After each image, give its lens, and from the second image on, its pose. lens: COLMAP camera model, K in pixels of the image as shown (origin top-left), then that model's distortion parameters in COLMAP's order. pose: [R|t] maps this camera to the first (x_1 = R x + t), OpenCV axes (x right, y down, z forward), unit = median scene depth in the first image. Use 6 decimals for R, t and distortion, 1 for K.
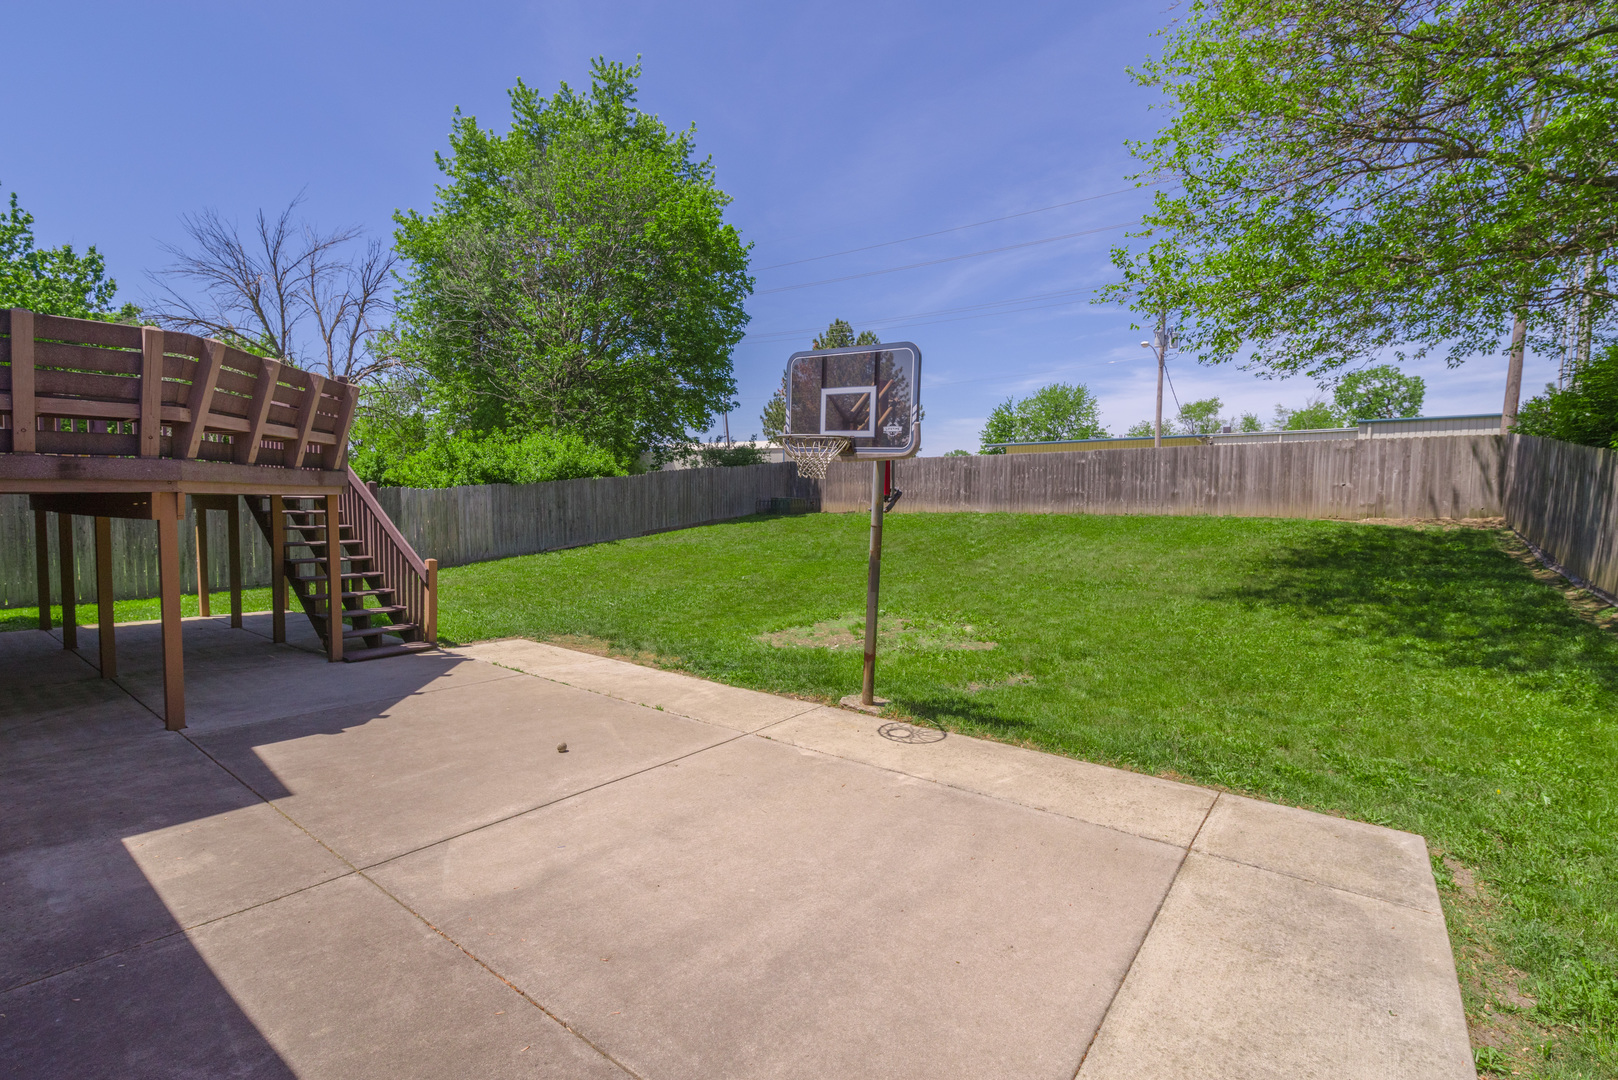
lens RADIAL K [[739.4, 0, 816.4], [0, 739.4, 545.8], [0, 0, 1]] dist [-0.001534, -0.007341]
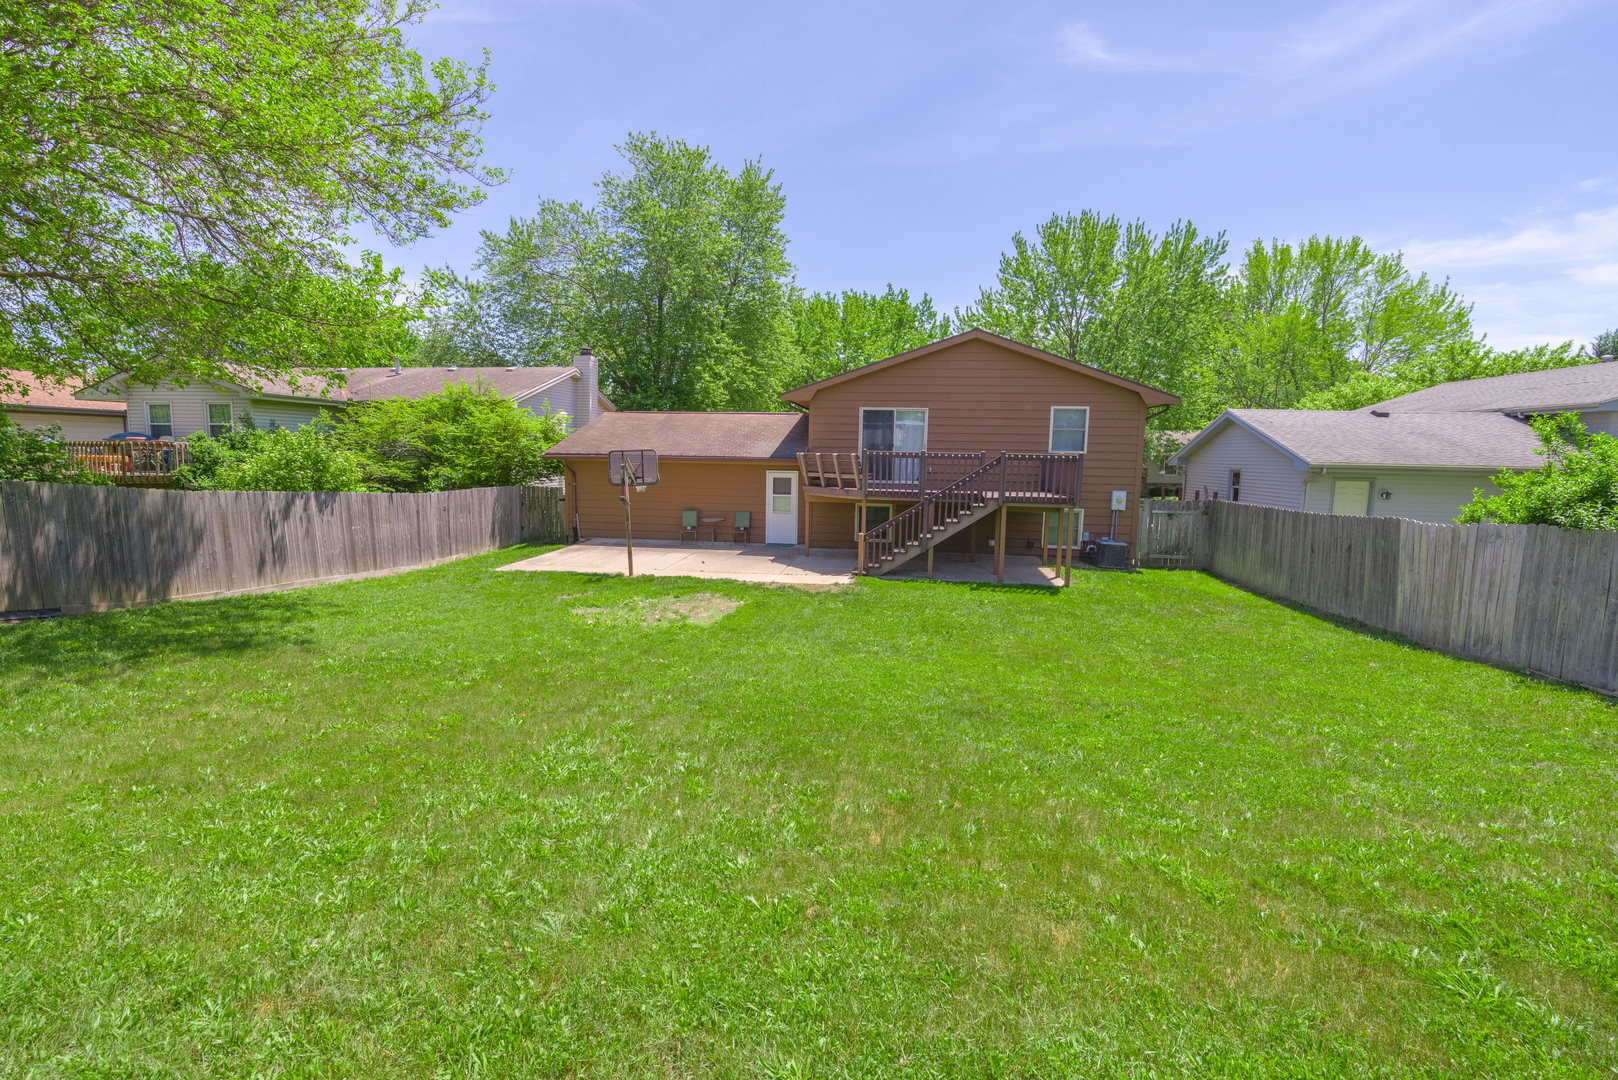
lens RADIAL K [[757.5, 0, 802.4], [0, 757.5, 533.6], [0, 0, 1]] dist [-0.005319, -0.008256]
pose [[-0.872885, 0.033010, -0.486808, 0.250769], [-0.047838, 0.987112, 0.152712, -0.131129], [0.485575, 0.156589, -0.860056, 1.190757]]
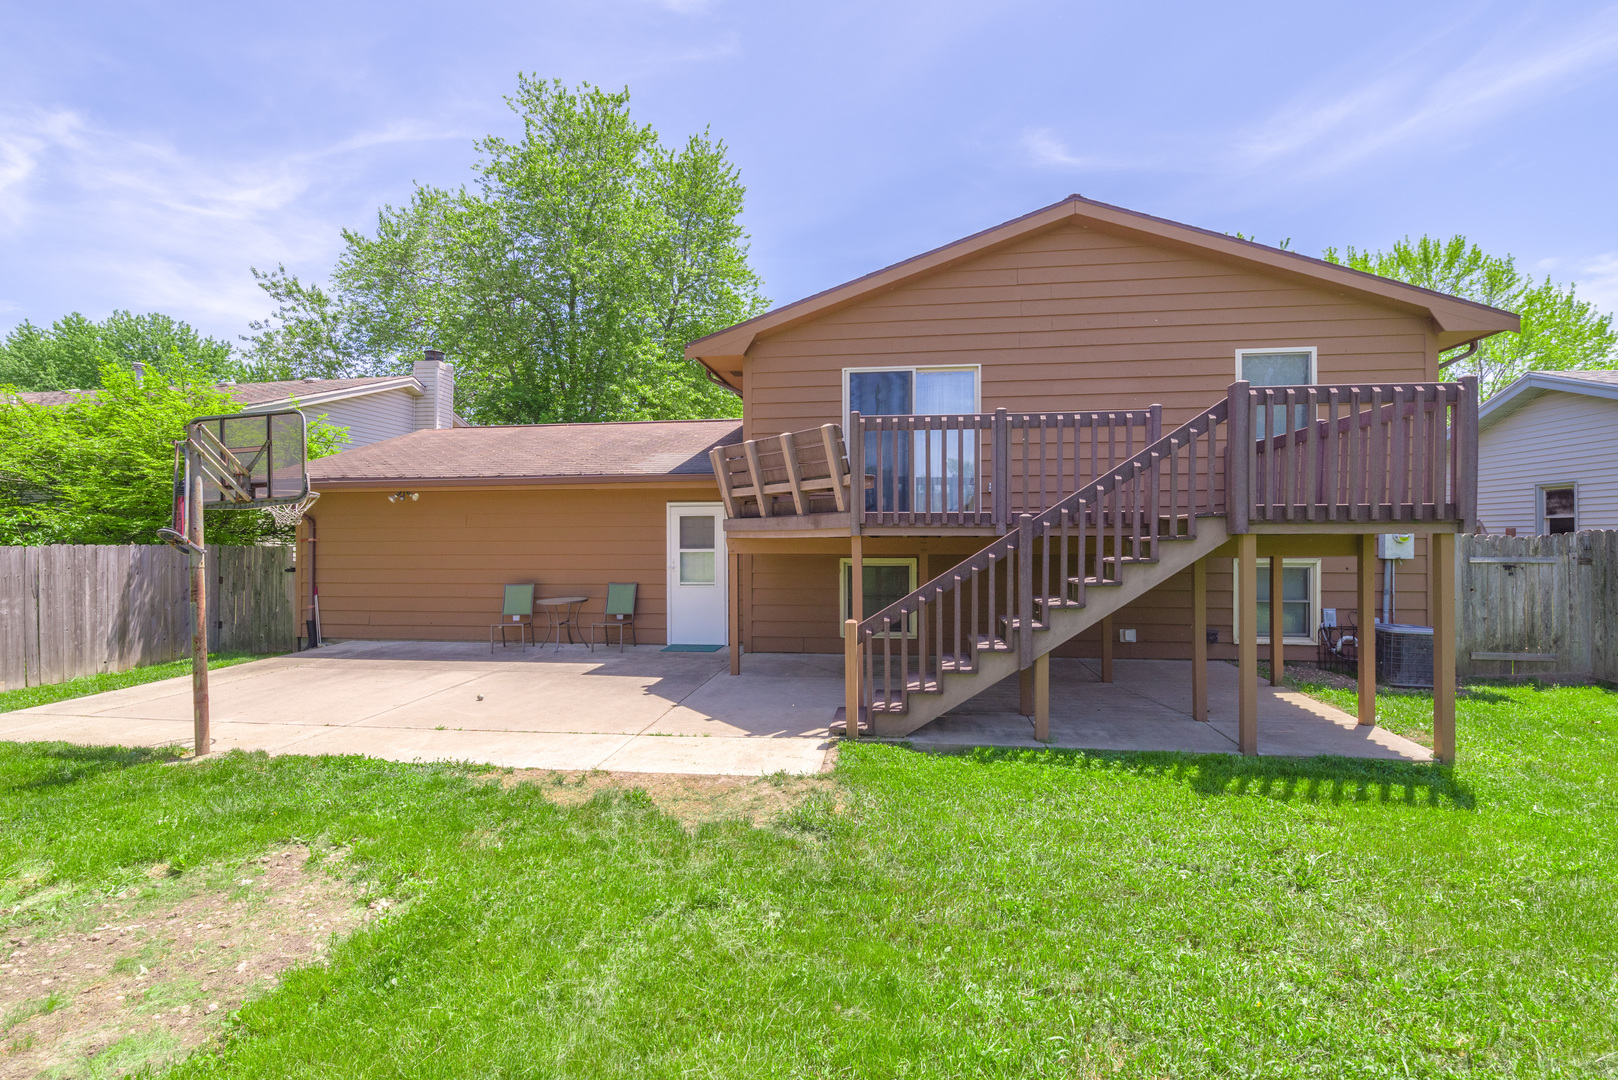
lens RADIAL K [[757.5, 0, 802.4], [0, 757.5, 533.6], [0, 0, 1]] dist [-0.005319, -0.008256]
pose [[-0.868121, -0.006912, -0.496304, -0.060629], [-0.027866, 0.999005, 0.034828, -0.047453], [0.495569, 0.044065, -0.867450, 0.731984]]
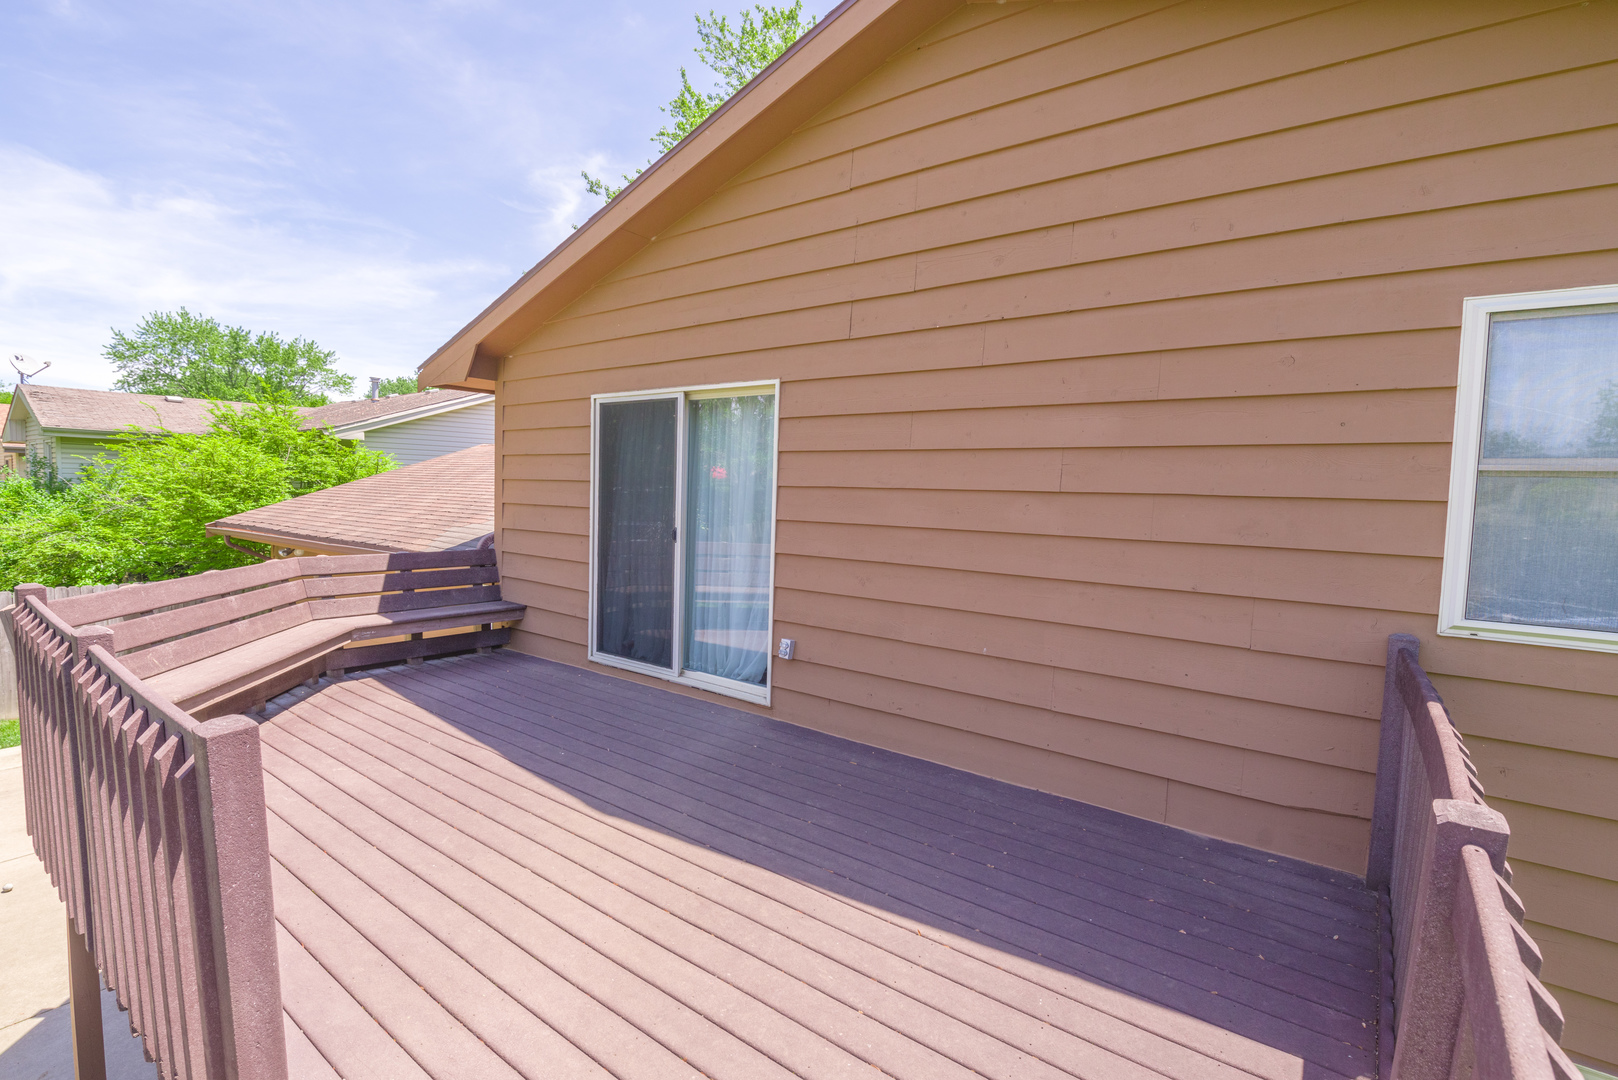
lens RADIAL K [[757.5, 0, 802.4], [0, 757.5, 533.6], [0, 0, 1]] dist [-0.005319, -0.008256]
pose [[-0.999569, -0.029275, 0.001965, -0.440681], [-0.028844, 0.992702, 0.117094, -0.130584], [-0.005379, 0.116987, -0.993119, 0.577179]]
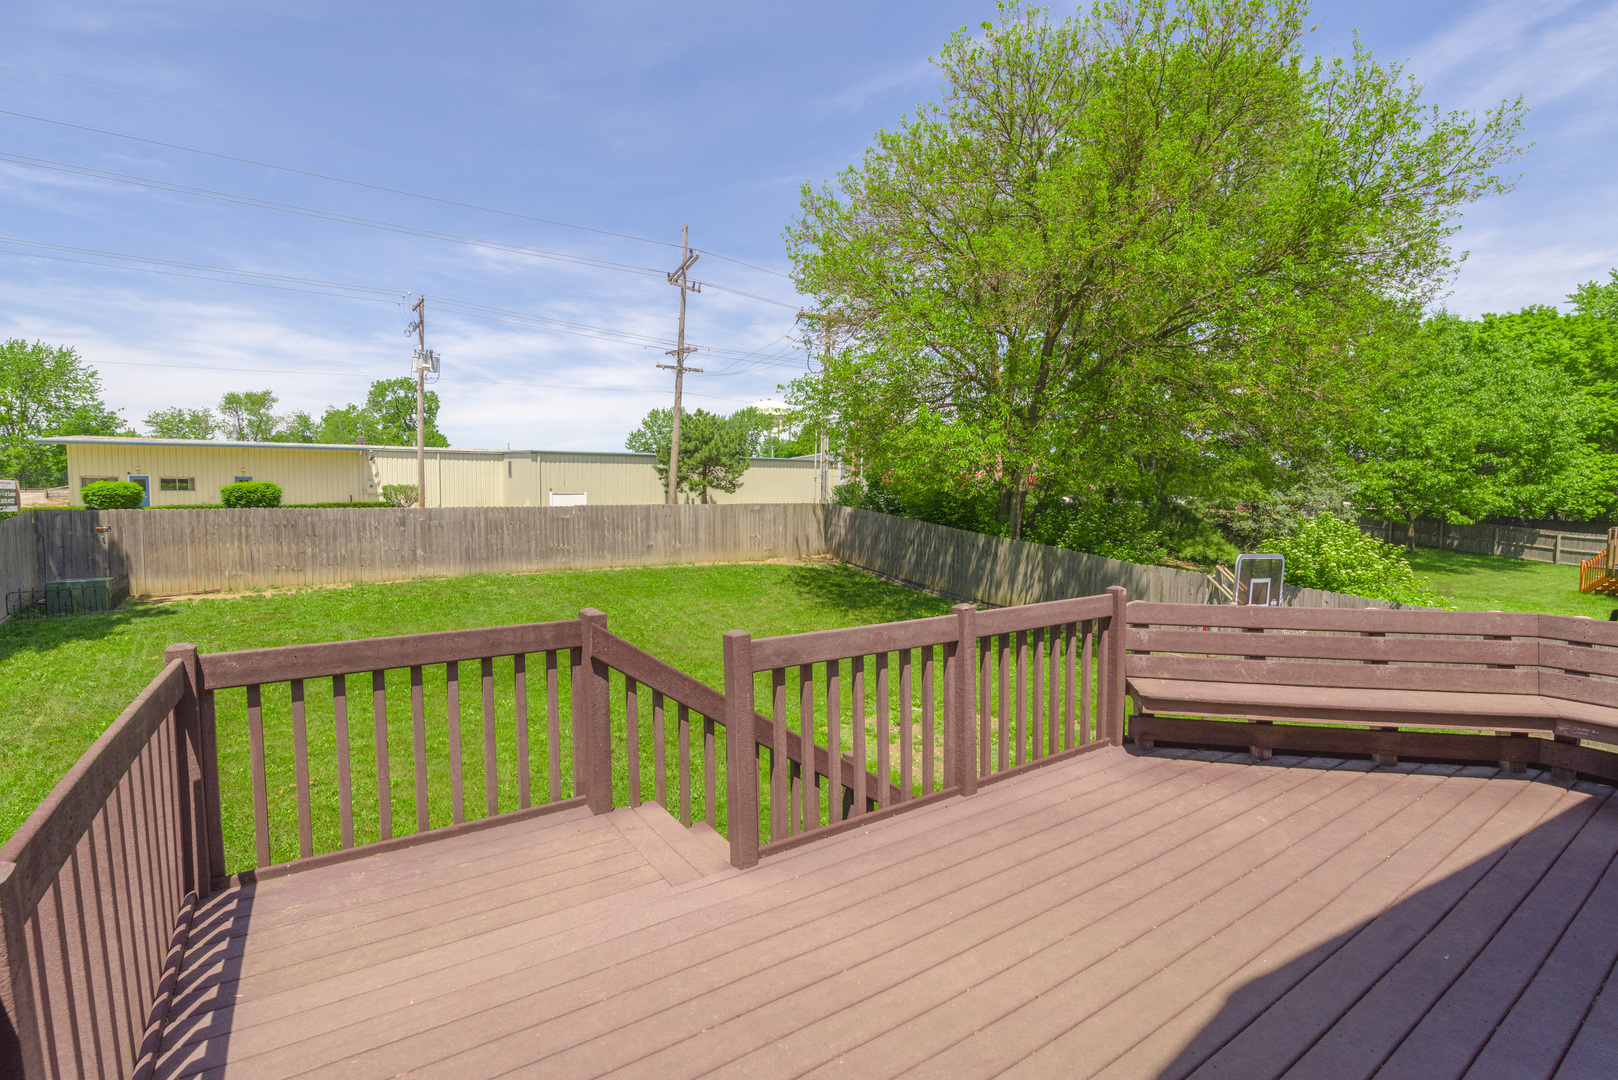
lens RADIAL K [[739.4, 0, 816.4], [0, 739.4, 545.8], [0, 0, 1]] dist [-0.001534, -0.007341]
pose [[0.313080, -0.069660, 0.947169, -0.536764], [0.052442, 0.997053, 0.055994, -0.127497], [-0.948278, 0.032141, 0.315810, 0.419485]]
